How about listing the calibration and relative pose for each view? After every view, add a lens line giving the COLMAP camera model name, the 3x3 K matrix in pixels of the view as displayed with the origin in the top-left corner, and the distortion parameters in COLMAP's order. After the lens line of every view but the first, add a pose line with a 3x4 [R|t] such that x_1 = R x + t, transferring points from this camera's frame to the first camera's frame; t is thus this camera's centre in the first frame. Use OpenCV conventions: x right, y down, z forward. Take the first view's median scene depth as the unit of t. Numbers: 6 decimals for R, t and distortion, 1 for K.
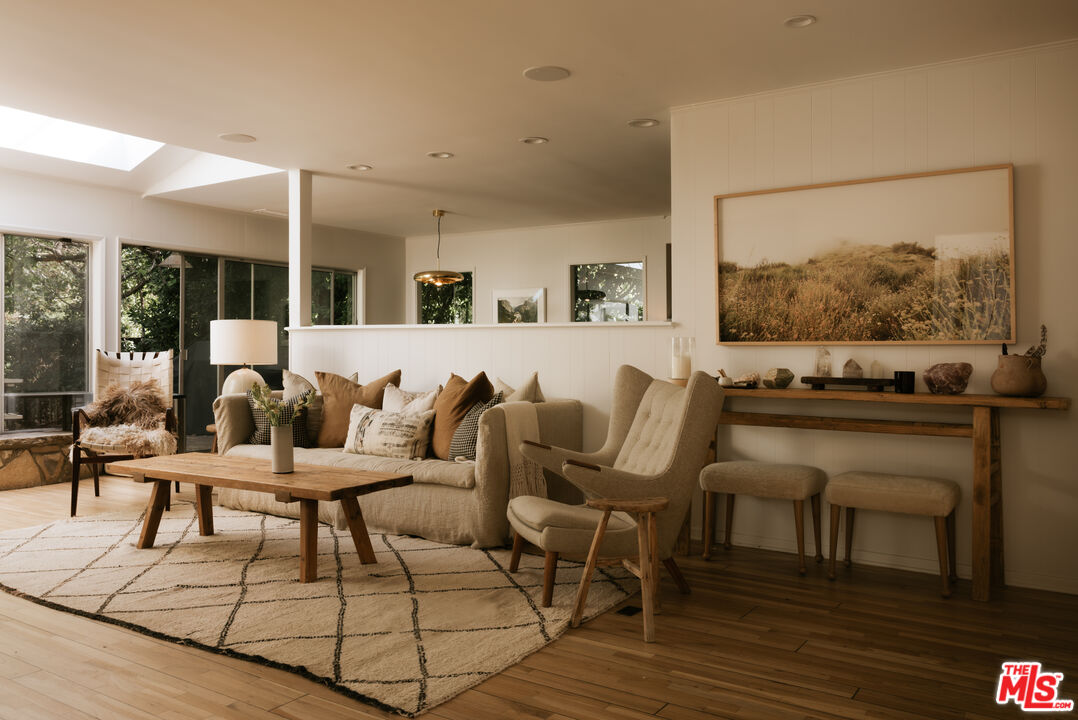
lens RADIAL K [[845.1, 0, 539.0], [0, 845.1, 360.0], [0, 0, 1]] dist [0.024966, 0.000800]
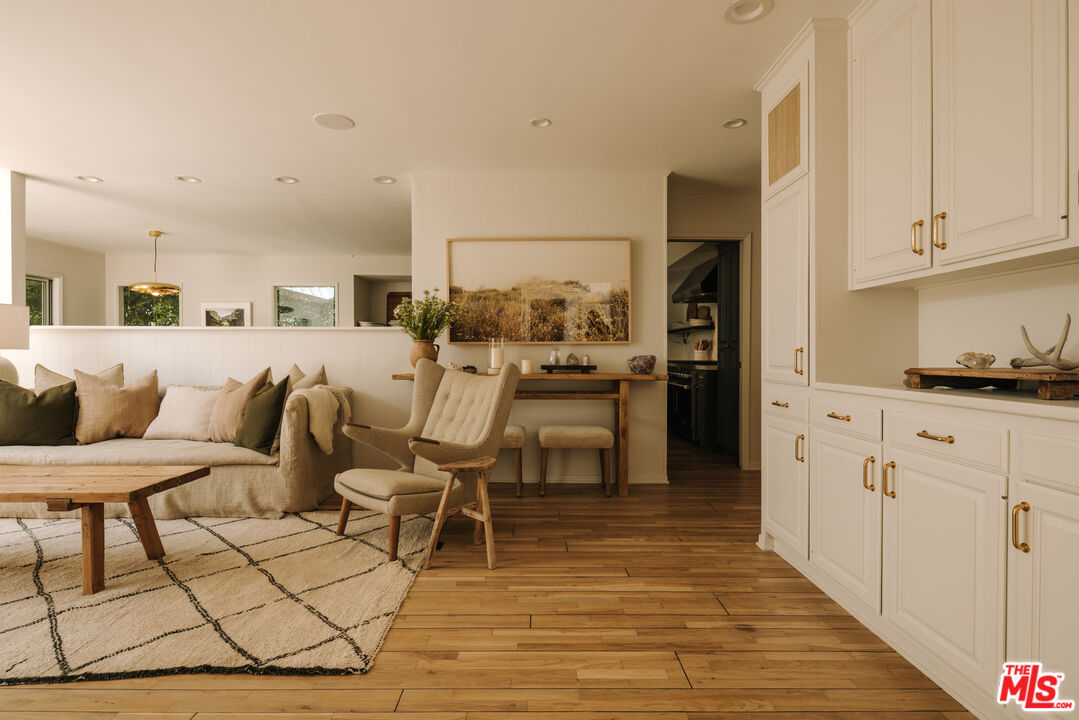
lens RADIAL K [[559.9, 0, 536.5], [0, 559.9, 349.8], [0, 0, 1]] dist [0.000380, -0.000275]
pose [[0.831609, -0.007436, 0.555312, -0.206226], [0.011285, 0.999930, -0.003511, -0.003900], [-0.555247, 0.009186, 0.831635, 0.150992]]
